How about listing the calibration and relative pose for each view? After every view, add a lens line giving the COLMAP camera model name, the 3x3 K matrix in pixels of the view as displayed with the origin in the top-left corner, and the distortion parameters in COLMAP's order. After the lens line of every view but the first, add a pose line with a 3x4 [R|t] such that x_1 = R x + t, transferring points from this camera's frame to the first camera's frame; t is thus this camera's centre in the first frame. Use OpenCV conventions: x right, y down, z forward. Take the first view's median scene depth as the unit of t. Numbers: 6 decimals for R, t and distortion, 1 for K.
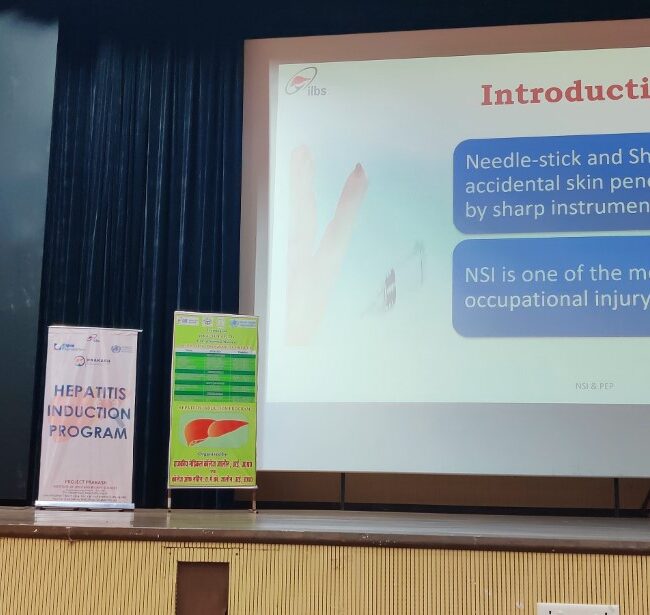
lens RADIAL K [[1046.9, 0, 325.0], [0, 1046.9, 307.5], [0, 0, 1]] dist [0.193506, -0.780248]
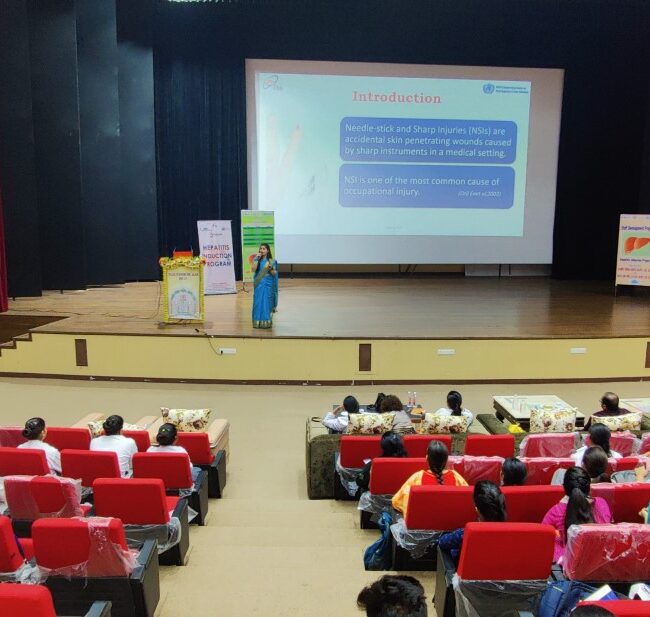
lens RADIAL K [[681.5, 0, 325.0], [0, 681.5, 308.5], [0, 0, 1]] dist [-0.006364, -0.025363]
pose [[0.966504, -0.044744, 0.252723, -0.358870], [-0.040786, 0.945396, 0.323361, -0.293173], [-0.253391, -0.322837, 0.911904, -0.542361]]
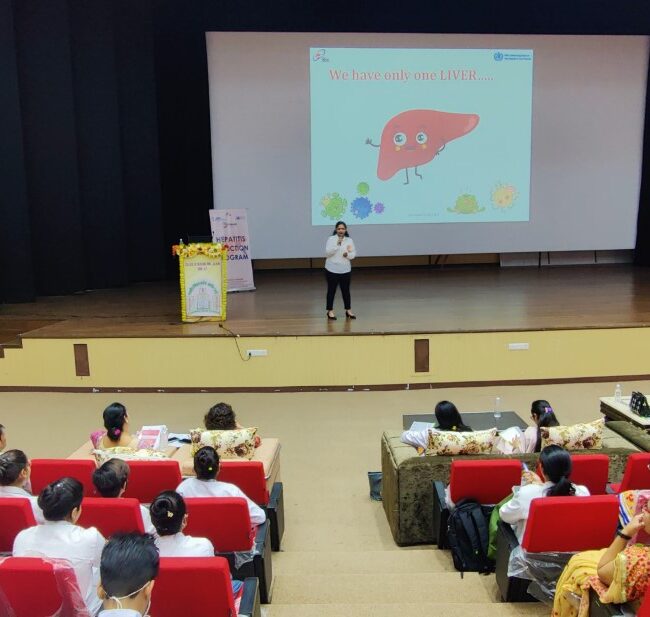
lens RADIAL K [[681.5, 0, 325.0], [0, 681.5, 308.5], [0, 0, 1]] dist [-0.006364, -0.025363]
pose [[0.964565, -0.070497, 0.254254, -0.375639], [-0.013620, 0.949056, 0.314814, -0.217956], [-0.263495, -0.307122, 0.914465, -0.377490]]
